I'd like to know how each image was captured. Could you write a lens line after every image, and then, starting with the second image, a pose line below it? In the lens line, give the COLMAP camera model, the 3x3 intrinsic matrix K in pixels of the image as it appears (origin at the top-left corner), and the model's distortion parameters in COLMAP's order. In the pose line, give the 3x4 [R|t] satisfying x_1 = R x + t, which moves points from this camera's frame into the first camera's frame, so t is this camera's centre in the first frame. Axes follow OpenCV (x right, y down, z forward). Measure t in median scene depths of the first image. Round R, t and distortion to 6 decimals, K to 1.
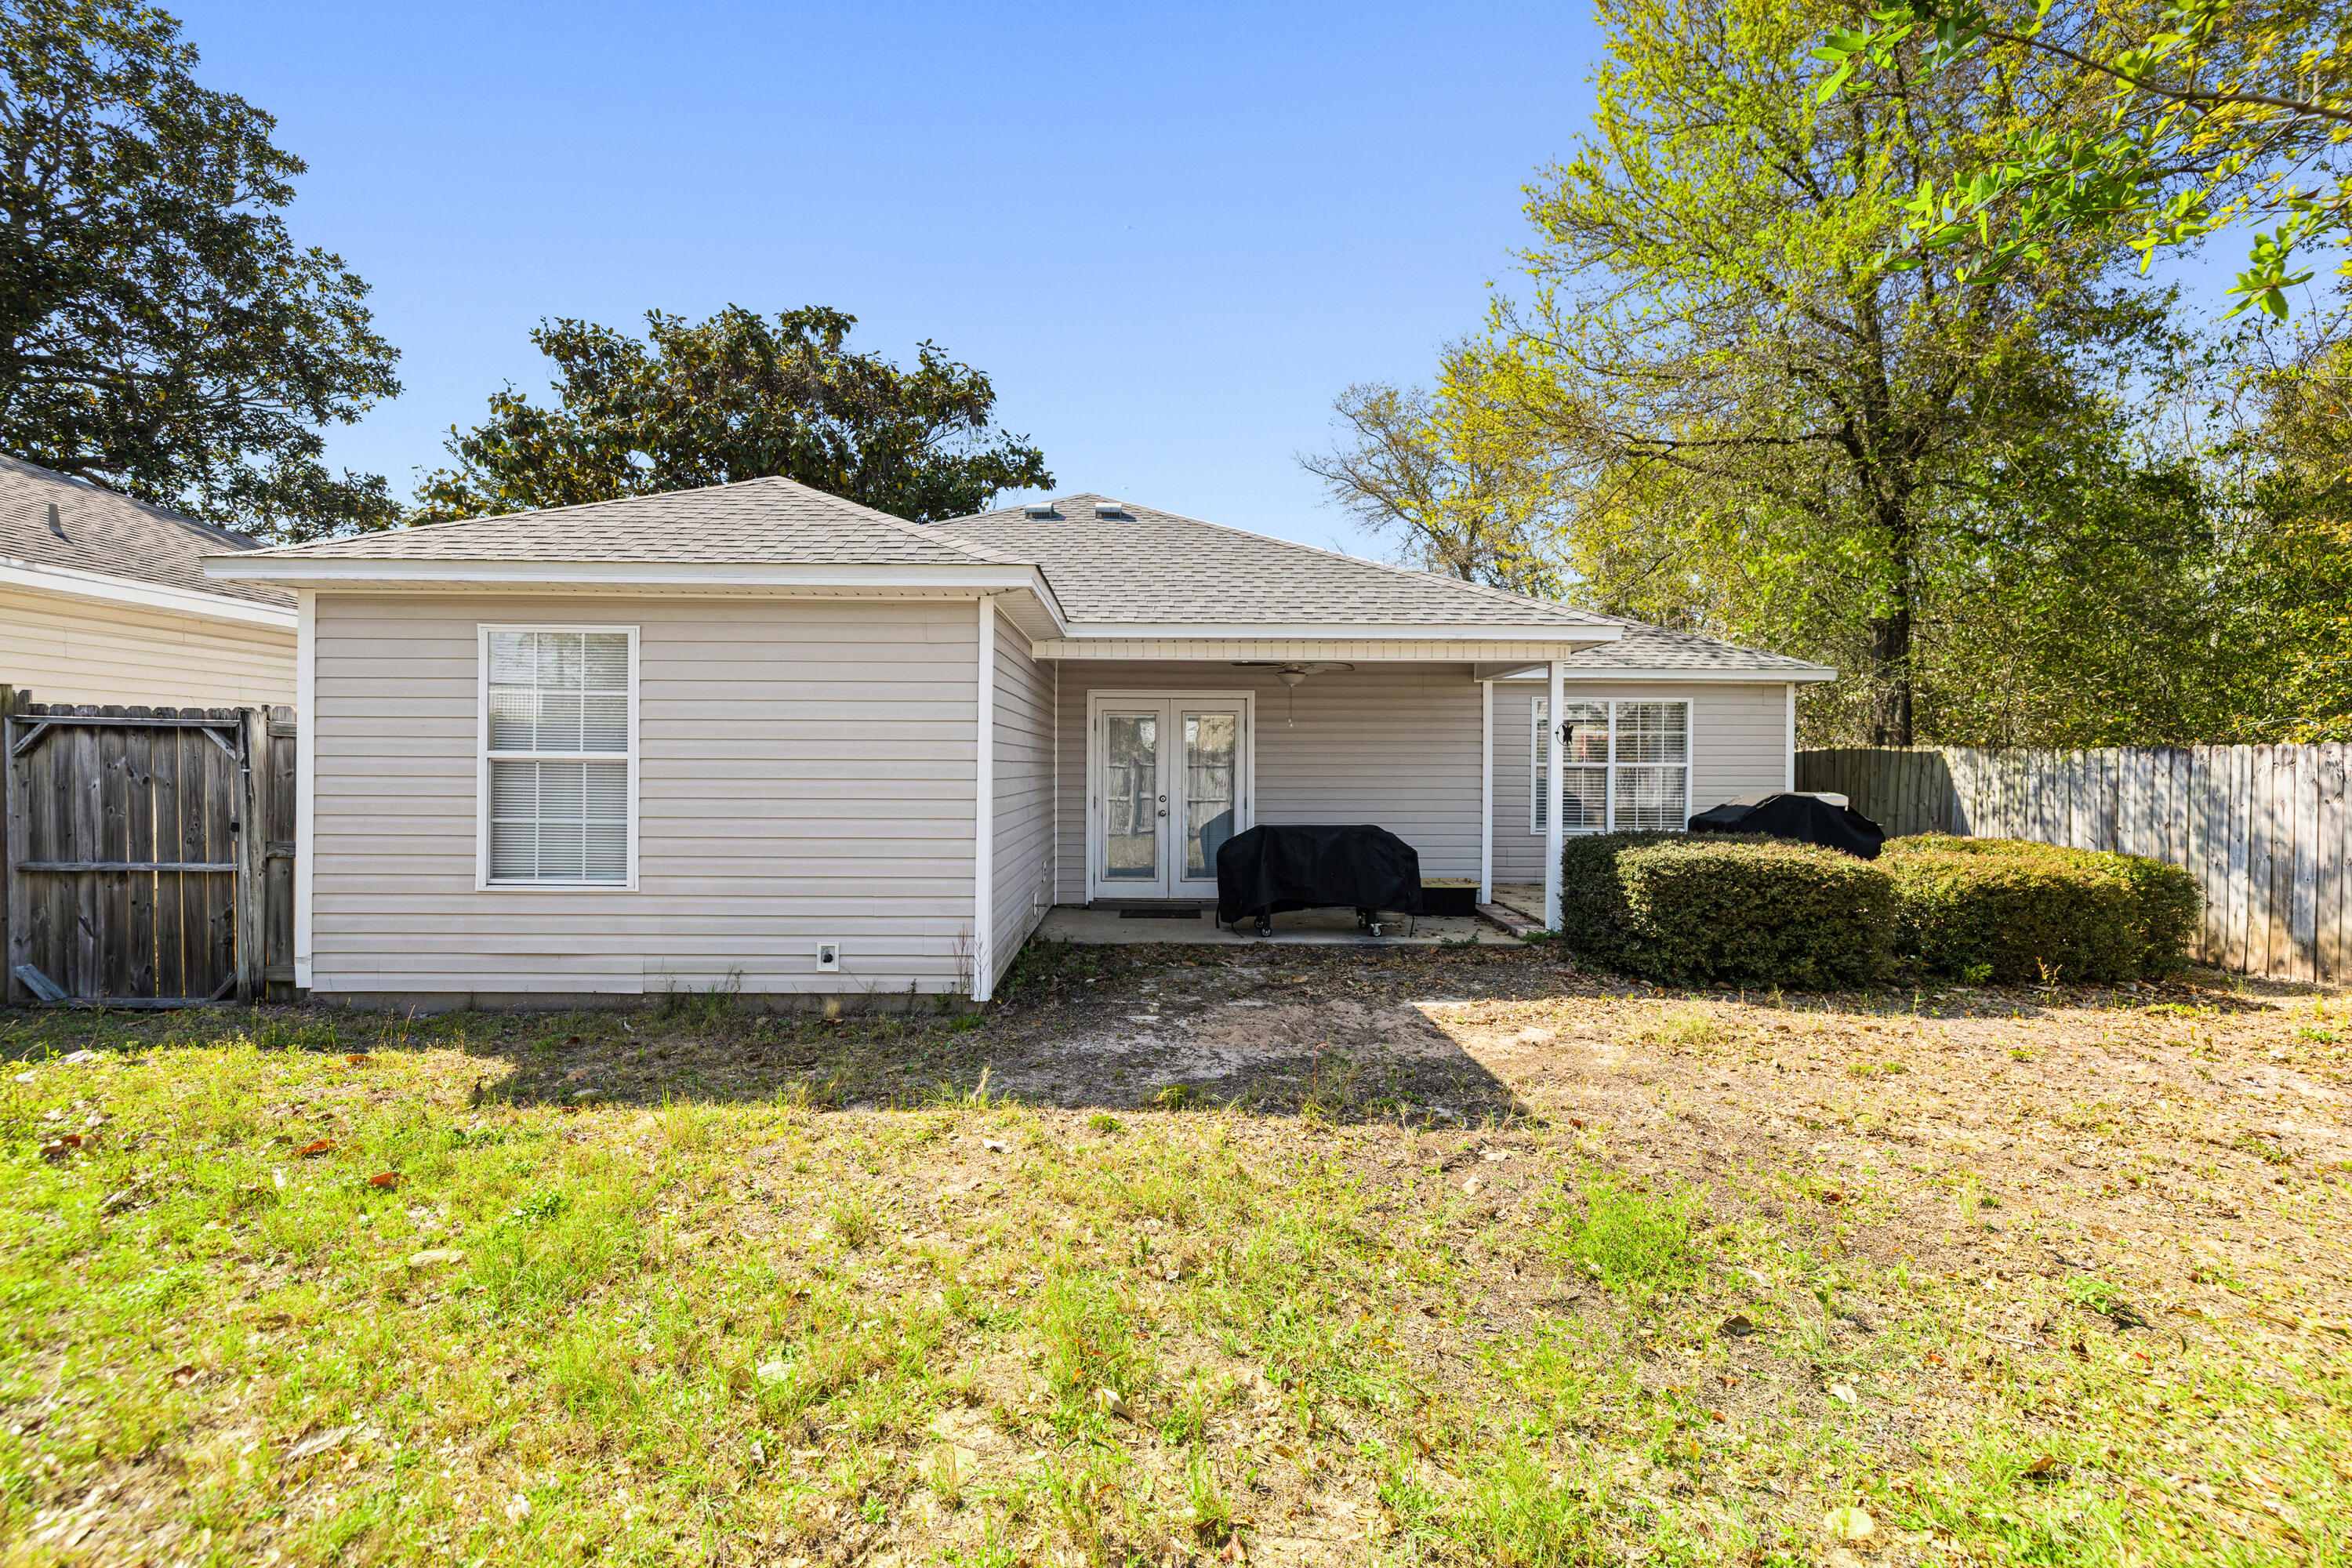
lens RADIAL K [[1007.6, 0, 1177.8], [0, 1007.6, 760.6], [0, 0, 1]] dist [-0.001610, -0.000087]
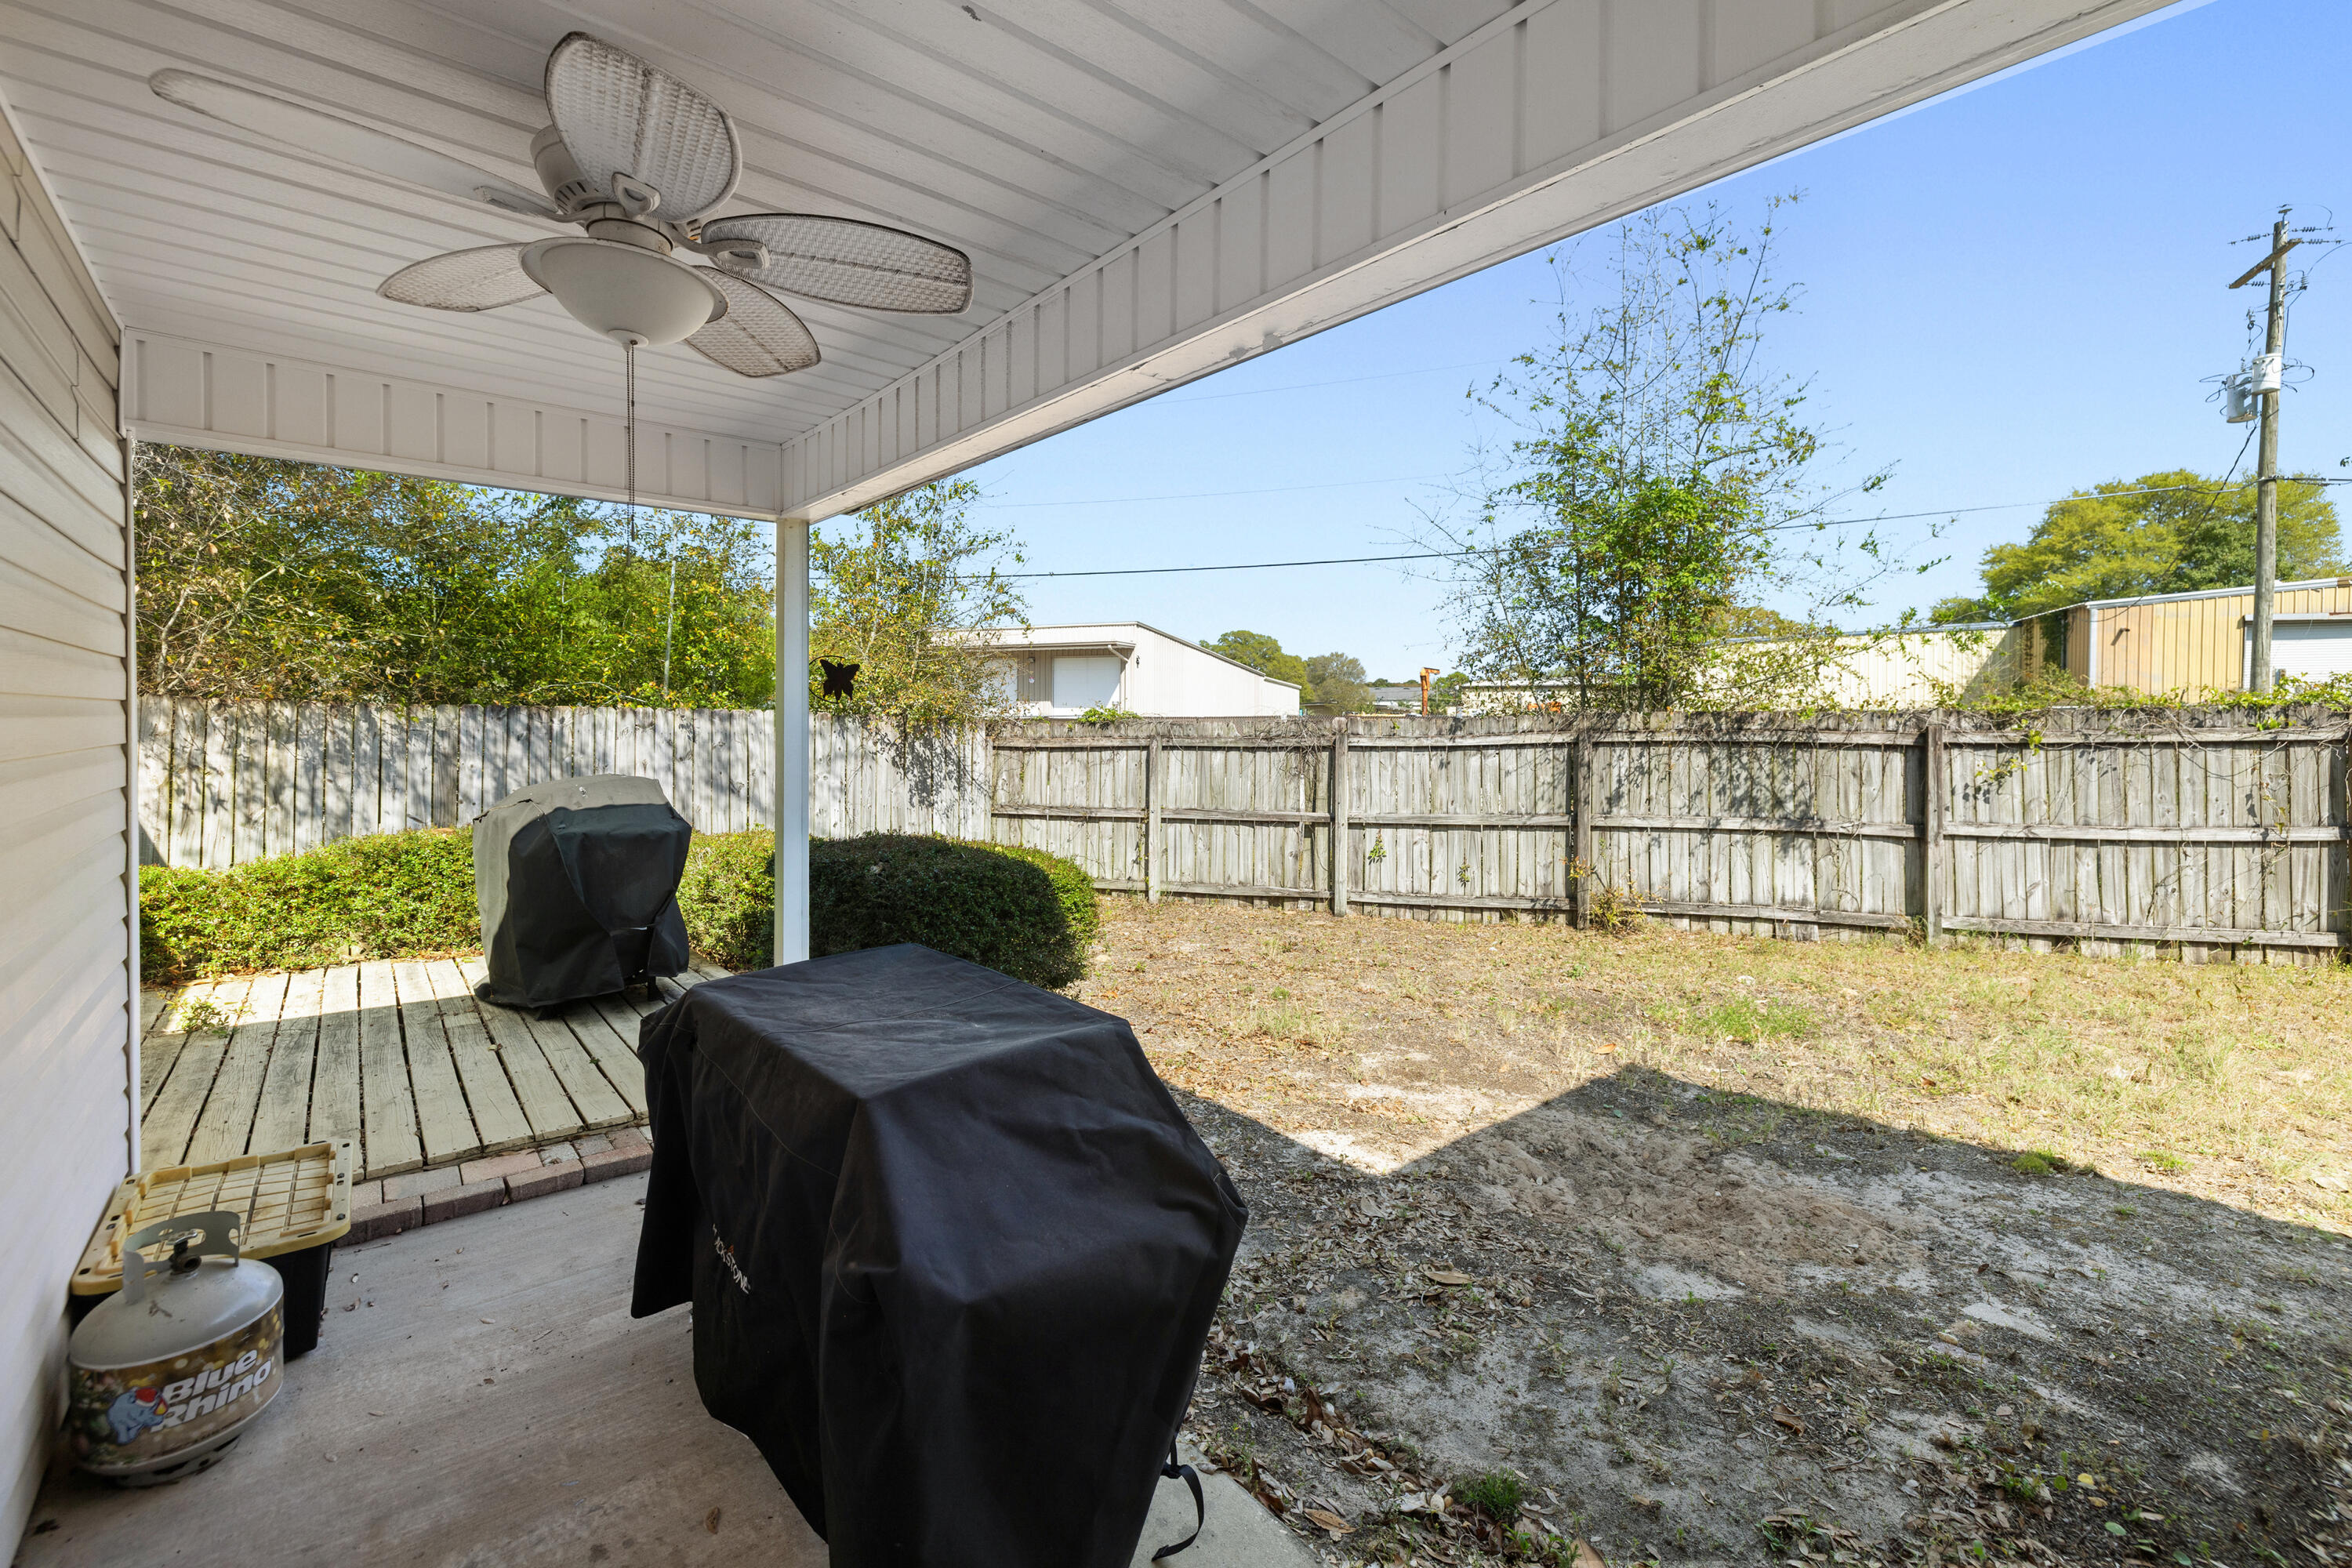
lens RADIAL K [[1007.6, 0, 1177.8], [0, 1007.6, 760.6], [0, 0, 1]] dist [-0.001610, -0.000087]
pose [[-0.621855, -0.040836, 0.782067, -0.165683], [-0.006059, 0.998861, 0.047338, -0.020793], [-0.783109, 0.024698, -0.621394, 1.769235]]
